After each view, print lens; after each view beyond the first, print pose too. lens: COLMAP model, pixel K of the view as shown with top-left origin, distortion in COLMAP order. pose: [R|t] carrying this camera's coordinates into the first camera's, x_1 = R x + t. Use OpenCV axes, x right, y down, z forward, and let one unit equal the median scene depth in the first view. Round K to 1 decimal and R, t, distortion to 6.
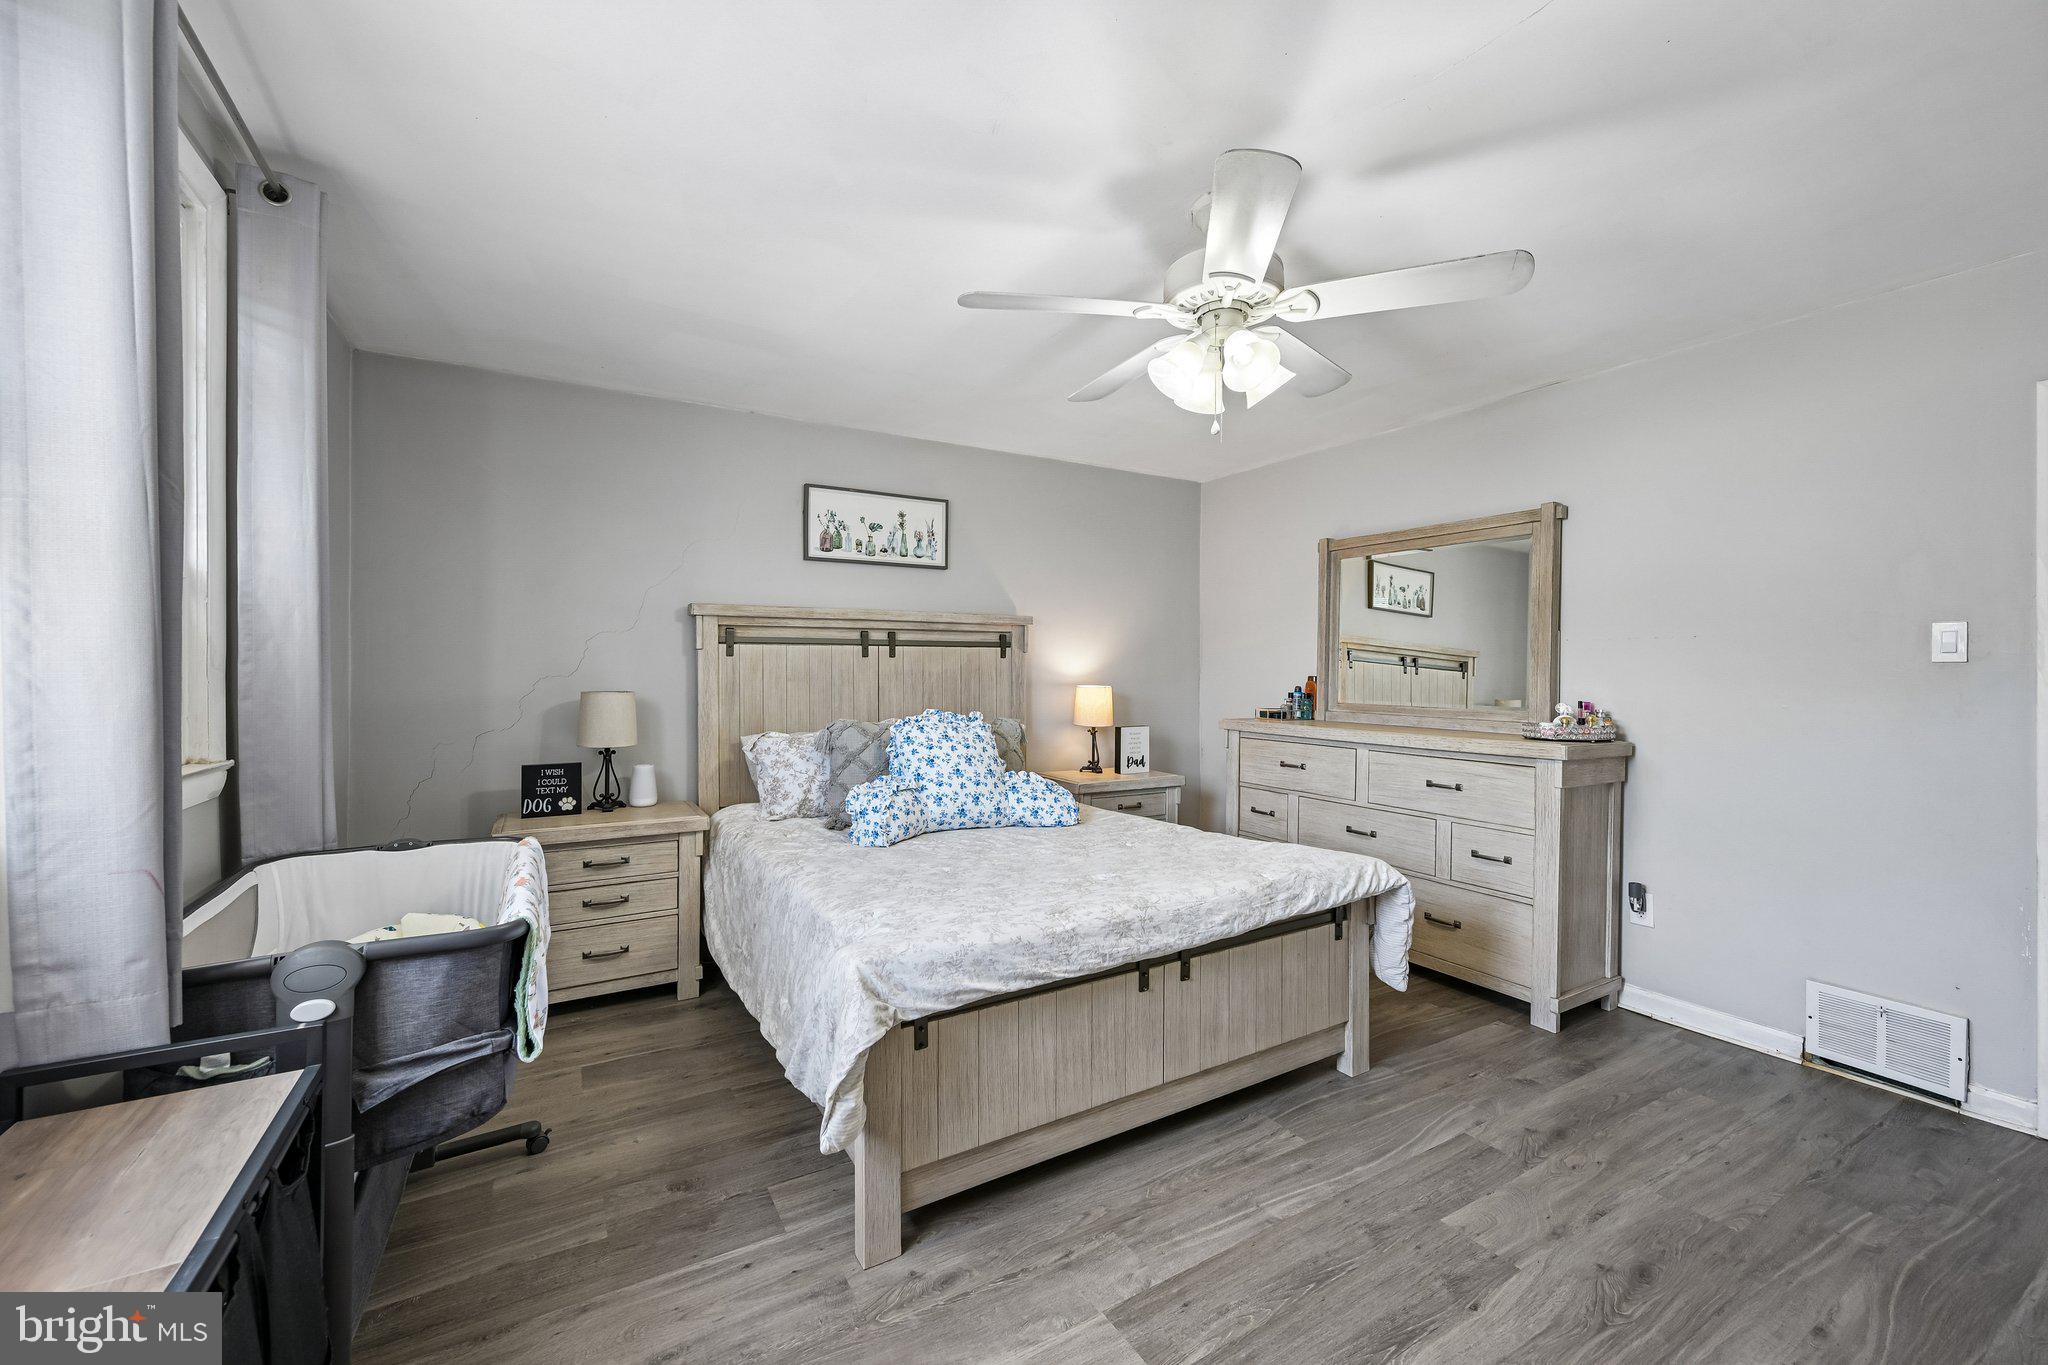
lens RADIAL K [[811.8, 0, 1015.8], [0, 811.8, 676.0], [0, 0, 1]] dist [0.002964, -0.000011]
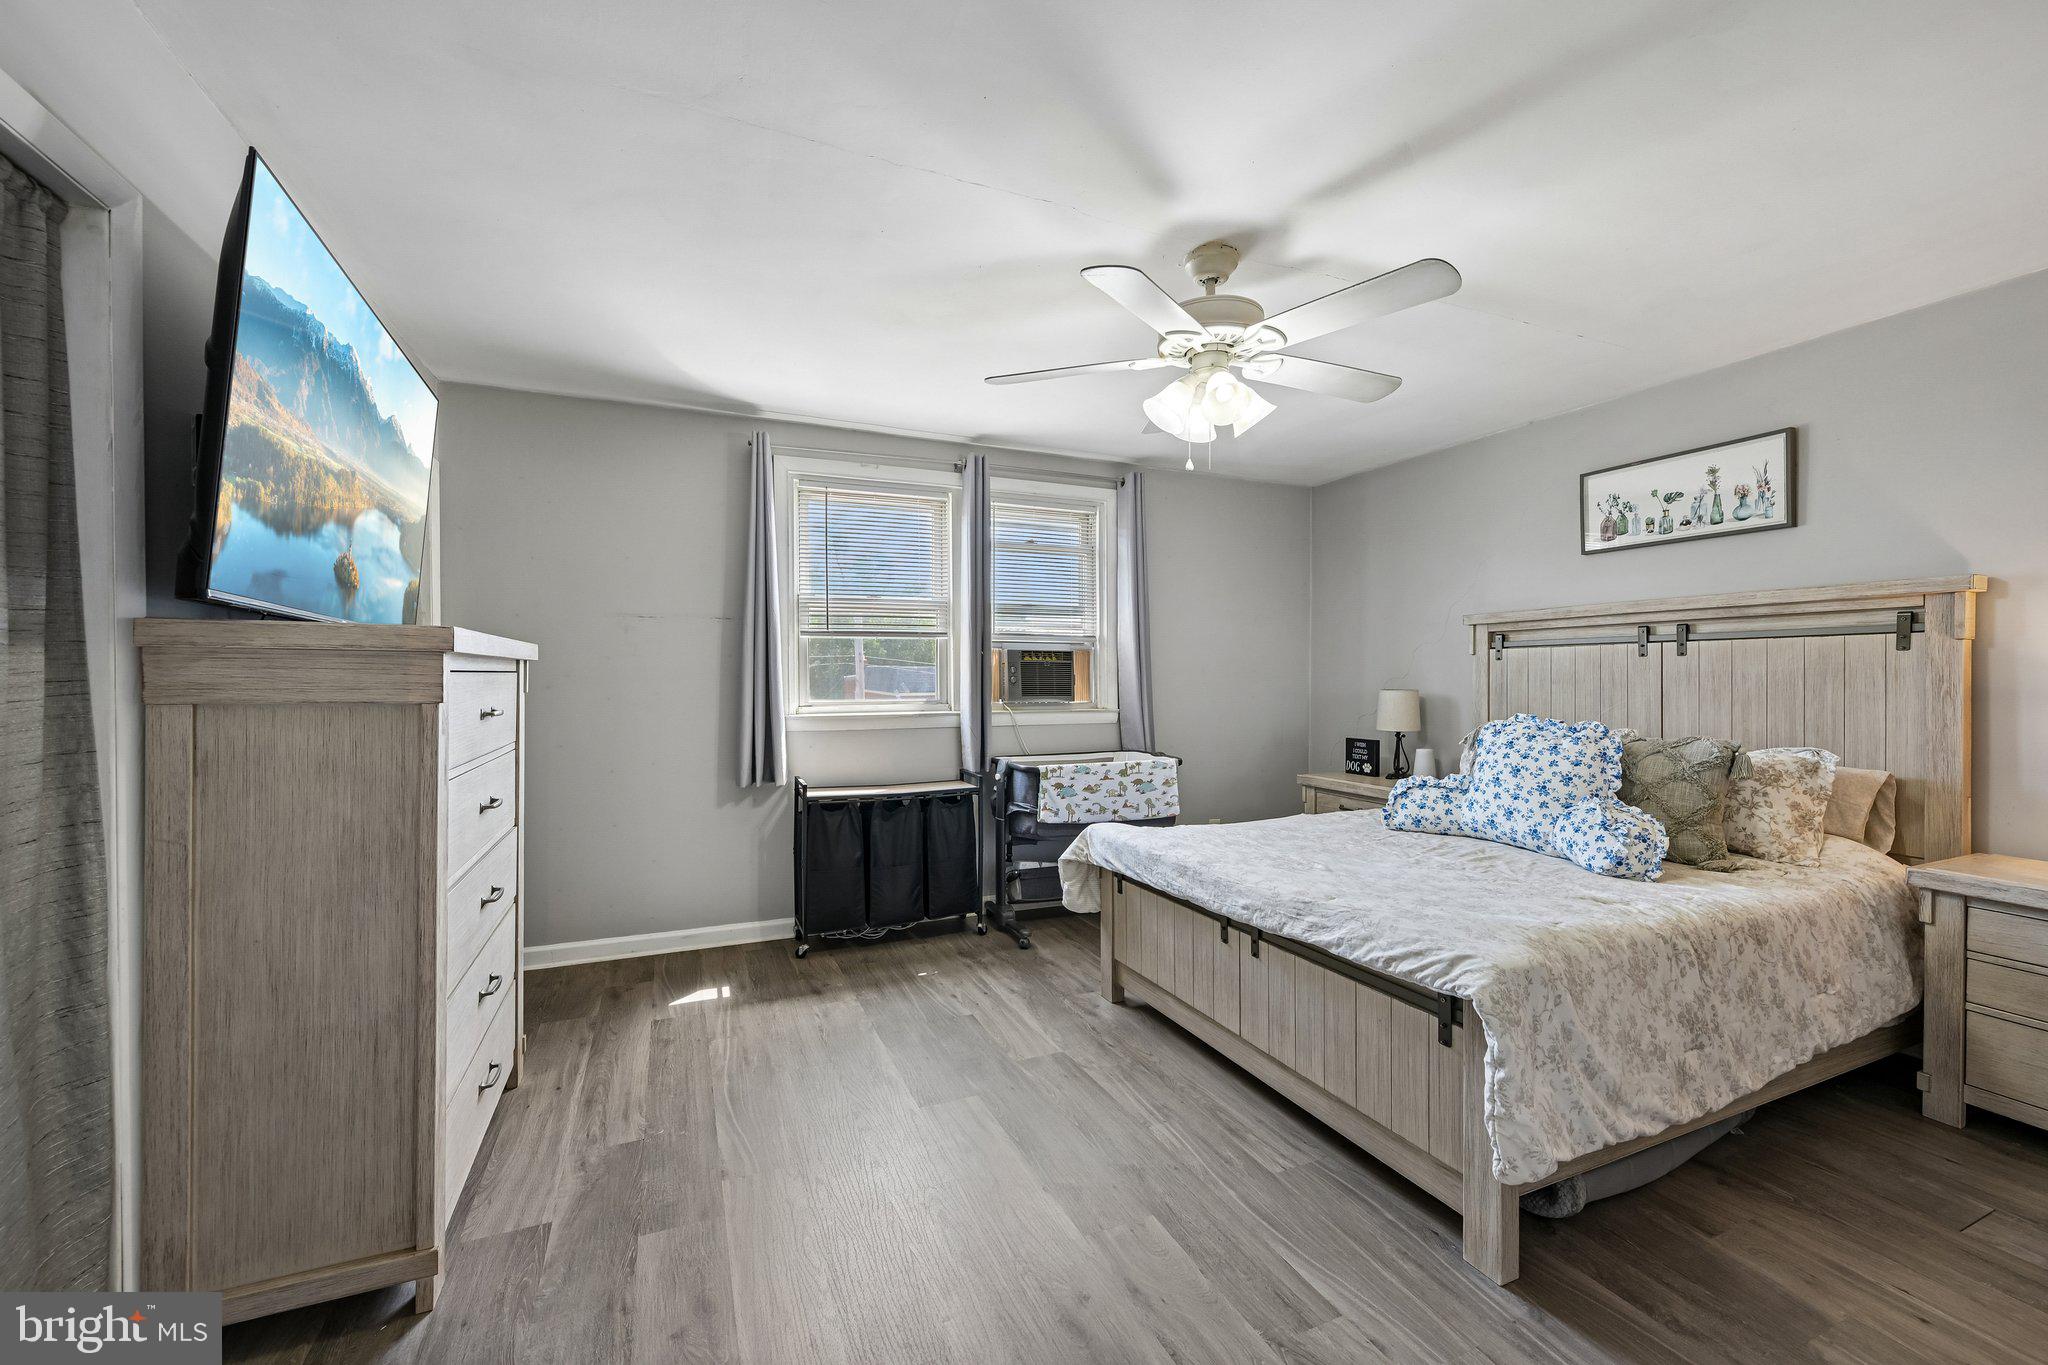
lens RADIAL K [[803.7, 0, 1026.3], [0, 803.7, 687.9], [0, 0, 1]] dist [0.001375, 0.000033]
pose [[-0.112768, 0.012293, -0.993545, 0.888025], [-0.005423, 0.999901, 0.012988, 0.002646], [0.993607, 0.006853, -0.112690, 0.555970]]
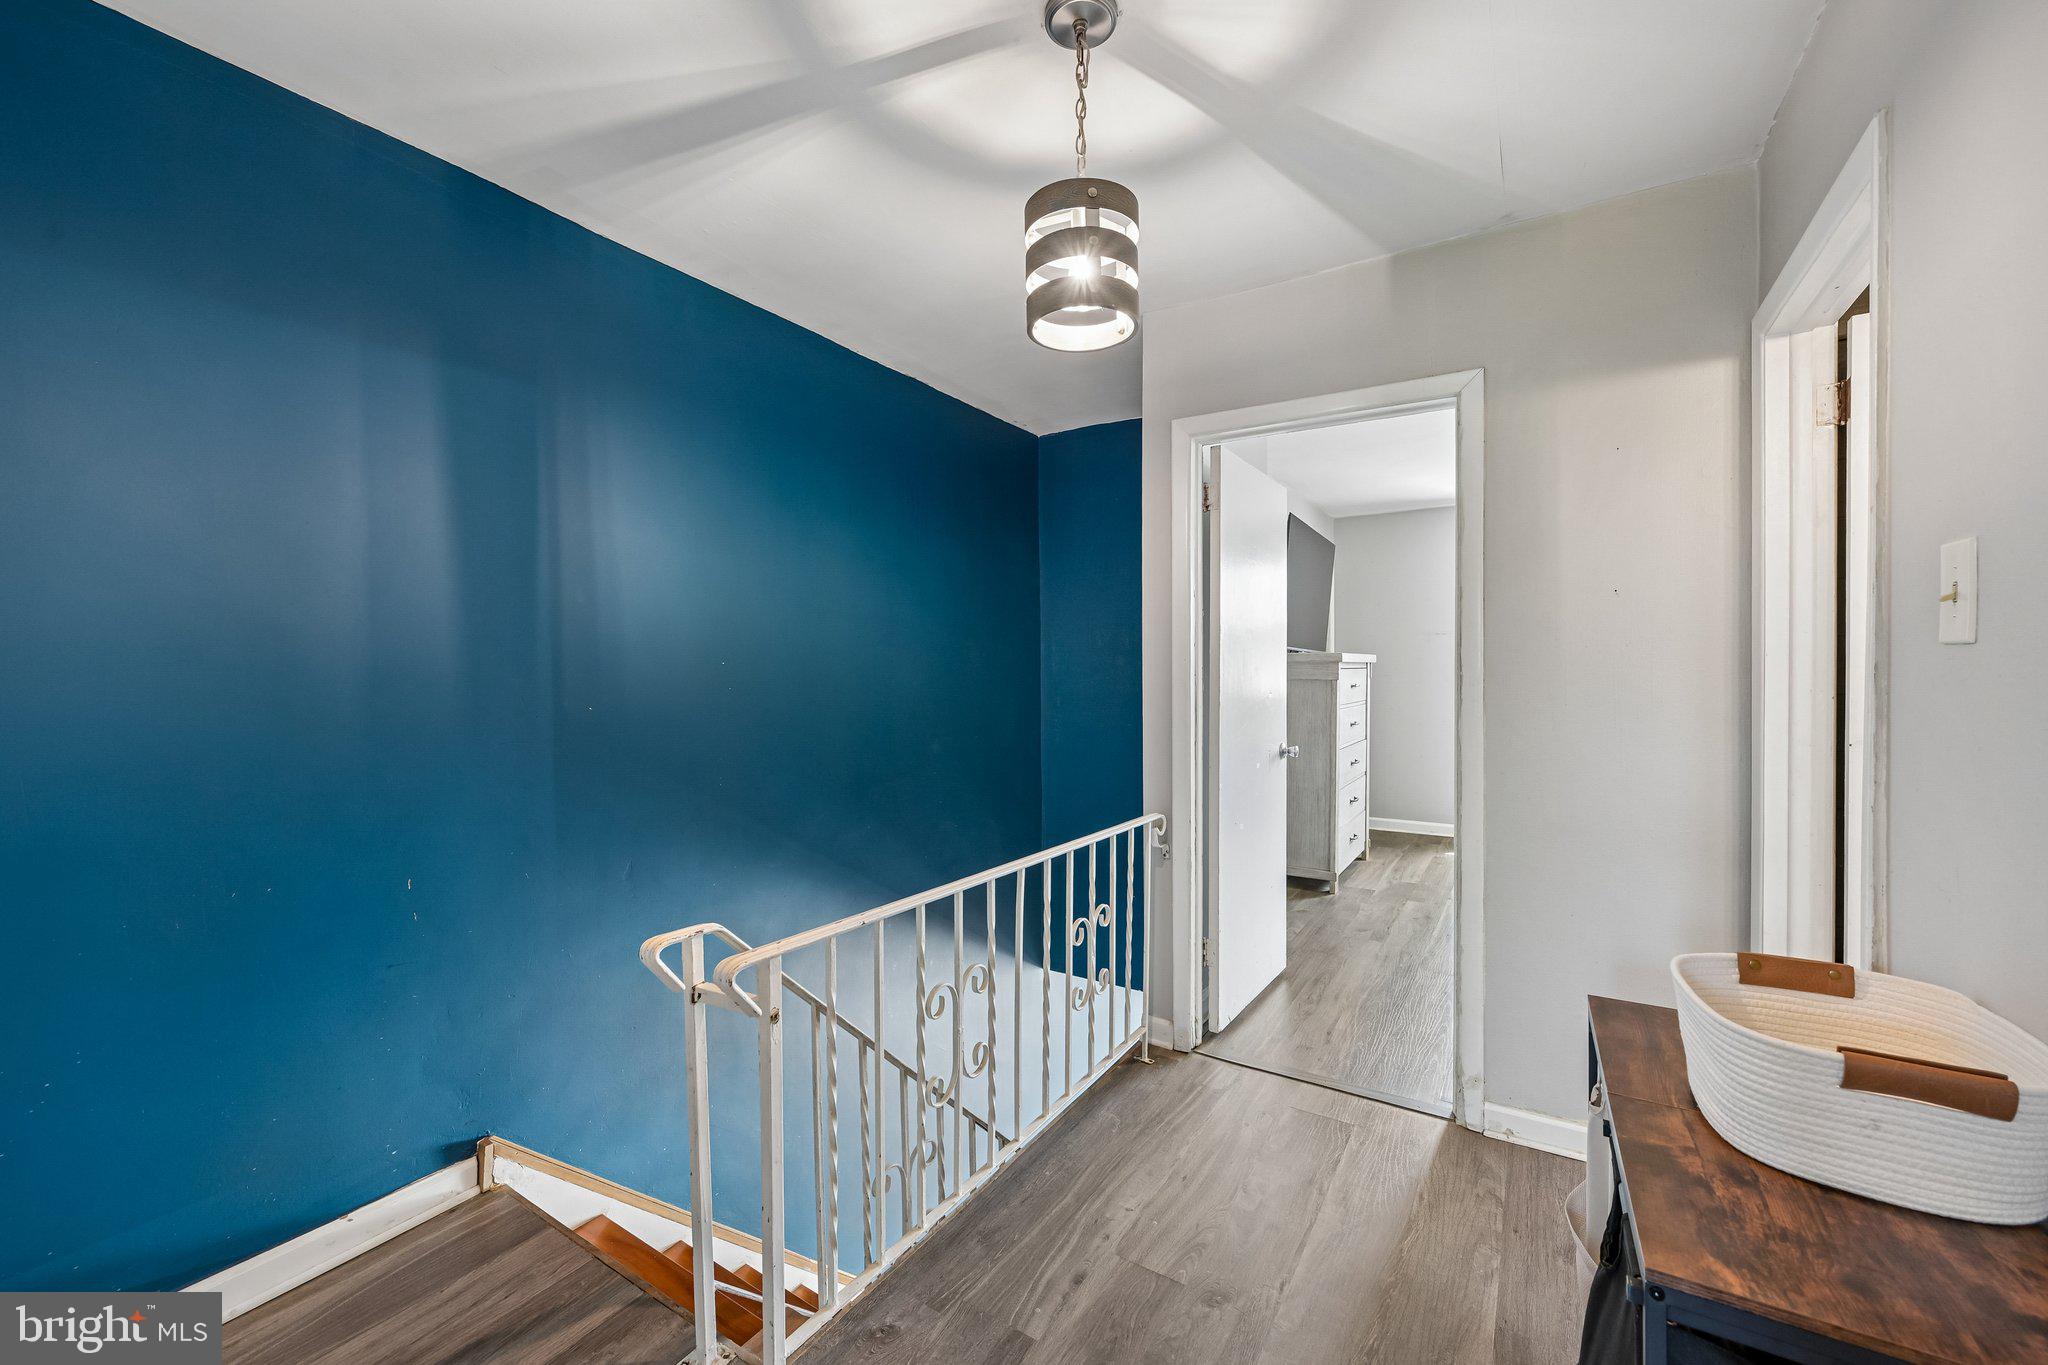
lens RADIAL K [[803.7, 0, 1026.3], [0, 803.7, 687.9], [0, 0, 1]] dist [0.001375, 0.000033]
pose [[-0.884573, 0.009656, -0.466302, 1.480511], [0.000066, 0.999788, 0.020577, 0.004452], [0.466402, 0.018171, -0.884386, 1.050272]]
